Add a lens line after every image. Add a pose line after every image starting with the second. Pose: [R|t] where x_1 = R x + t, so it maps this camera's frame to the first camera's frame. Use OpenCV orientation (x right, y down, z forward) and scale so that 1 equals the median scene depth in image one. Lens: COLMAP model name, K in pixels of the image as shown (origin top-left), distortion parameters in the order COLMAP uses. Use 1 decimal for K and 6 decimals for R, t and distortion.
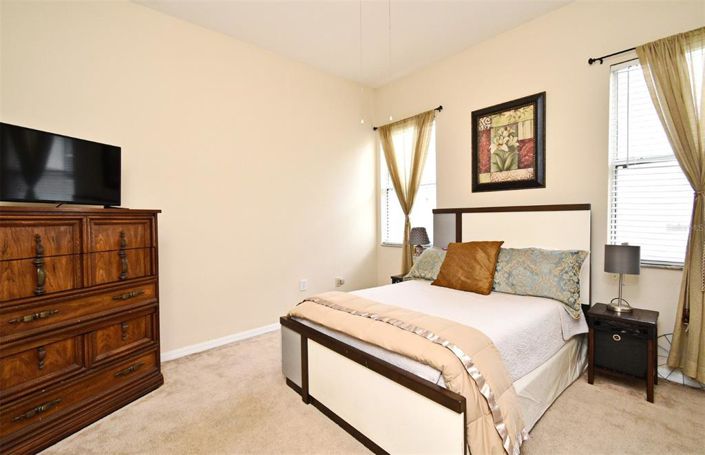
lens RADIAL K [[313.0, 0, 352.5], [0, 313.0, 227.5], [0, 0, 1]] dist [-0.000761, 0.000037]
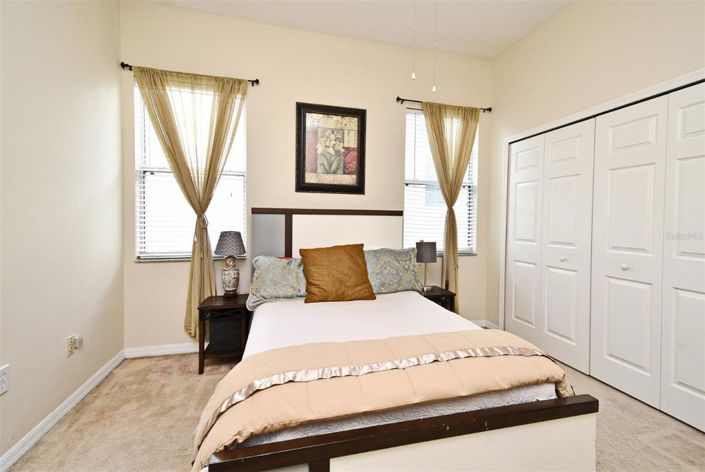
lens RADIAL K [[314.5, 0, 352.2], [0, 314.5, 224.1], [0, 0, 1]] dist [0.022590, 0.000093]
pose [[0.450980, 0.006589, 0.892510, -0.379376], [0.010672, 0.999861, -0.012774, -0.005964], [-0.892470, 0.015286, 0.450847, 0.483507]]
